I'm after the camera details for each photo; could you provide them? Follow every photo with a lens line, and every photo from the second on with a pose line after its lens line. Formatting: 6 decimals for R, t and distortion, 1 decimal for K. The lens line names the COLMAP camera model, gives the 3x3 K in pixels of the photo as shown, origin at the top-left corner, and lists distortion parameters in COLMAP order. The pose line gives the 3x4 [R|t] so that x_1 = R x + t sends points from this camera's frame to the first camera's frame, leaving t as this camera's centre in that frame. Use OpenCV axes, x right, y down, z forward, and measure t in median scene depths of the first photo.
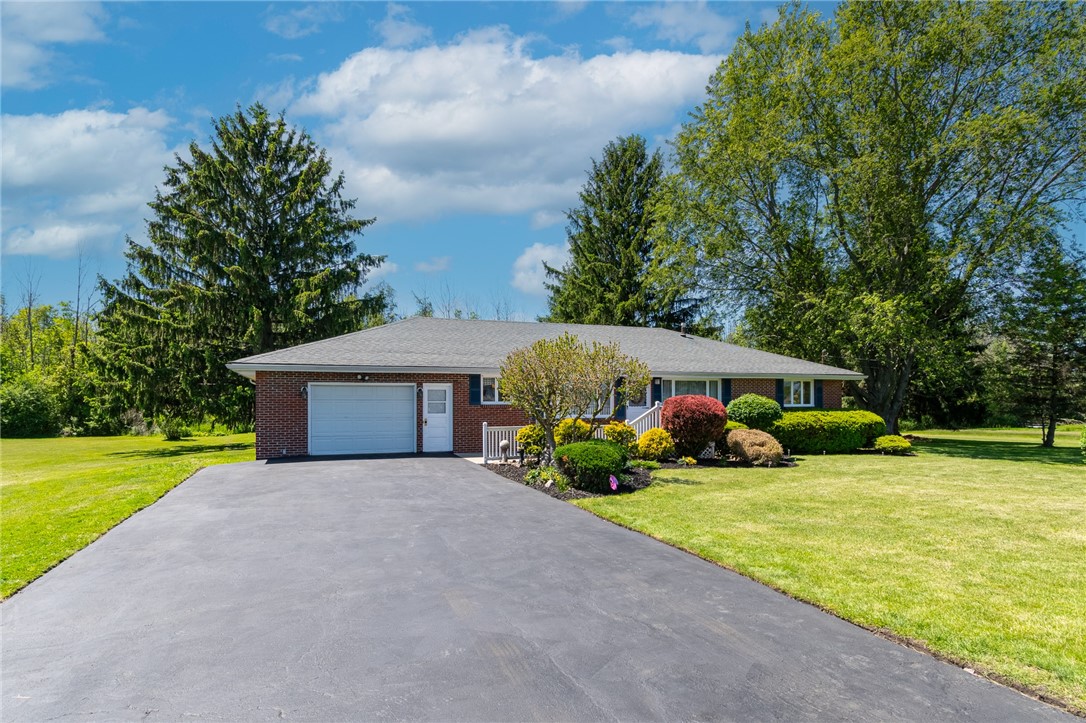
lens RADIAL K [[527.5, 0, 471.9], [0, 527.5, 378.5], [0, 0, 1]] dist [-0.000937, -0.000309]
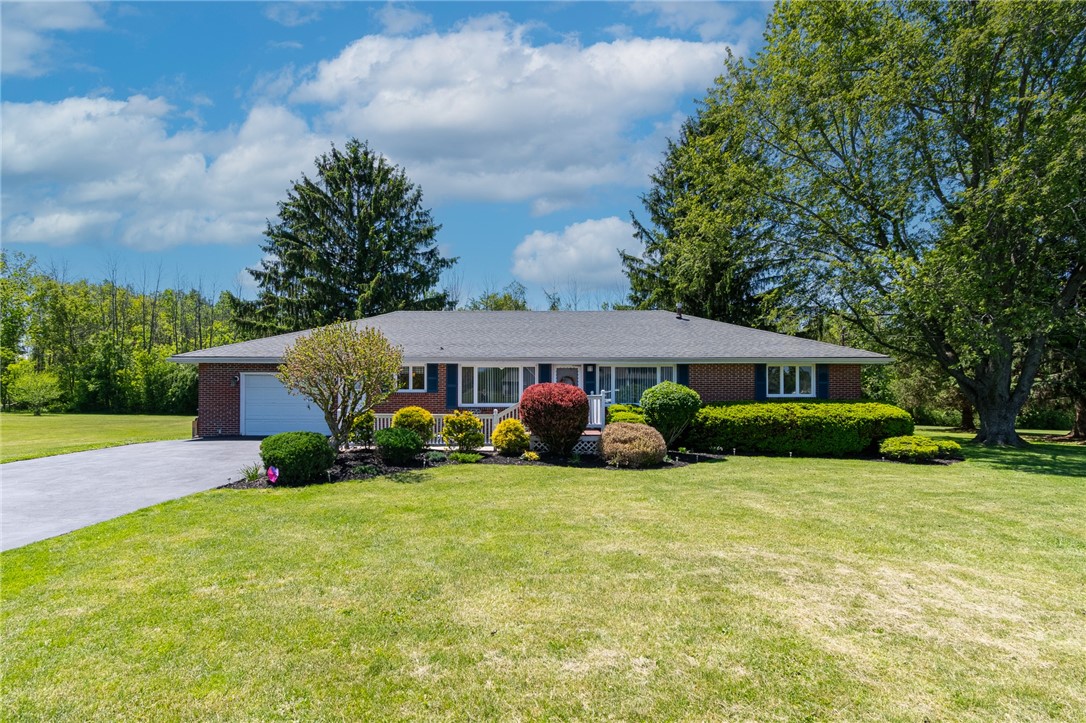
lens RADIAL K [[485.4, 0, 543.0], [0, 485.4, 361.5], [0, 0, 1]] dist [-0.000918, -0.000551]
pose [[0.944547, -0.015771, -0.327997, 0.540954], [0.010504, 0.999786, -0.017823, 0.007658], [0.328208, 0.013389, 0.944511, 0.169876]]
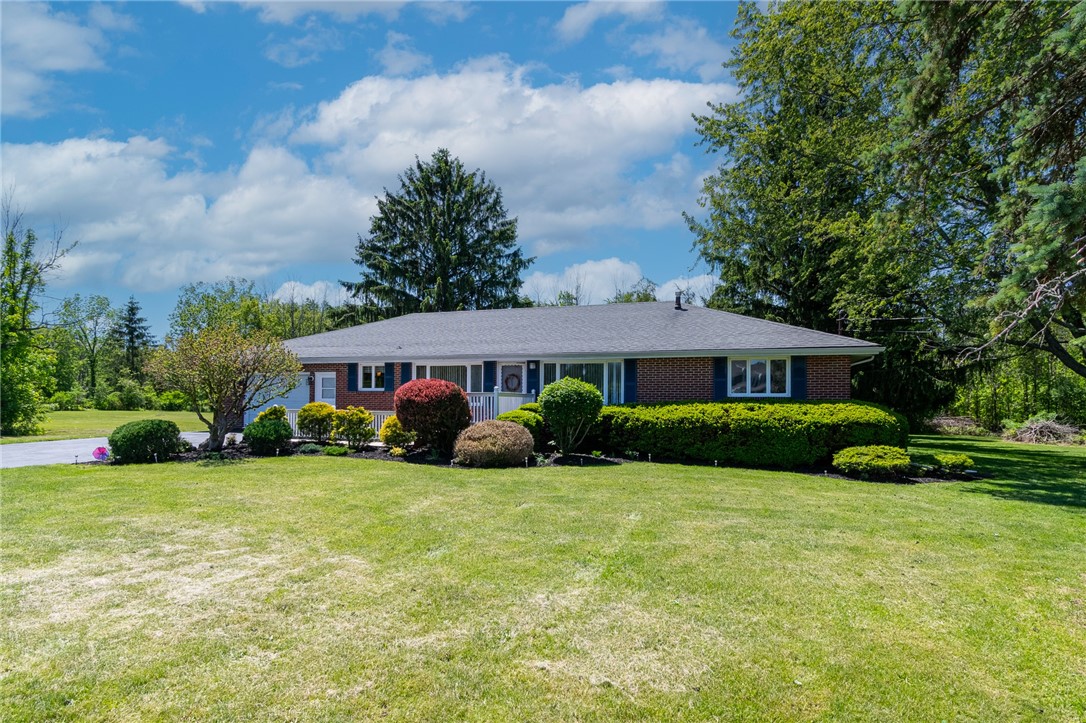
lens RADIAL K [[514.8, 0, 543.0], [0, 514.8, 361.5], [0, 0, 1]] dist [0.000922, -0.000012]
pose [[0.813992, -0.031309, -0.580032, 0.839055], [0.017722, 0.999420, -0.029076, 0.023502], [0.580606, 0.013389, 0.814075, 0.314635]]
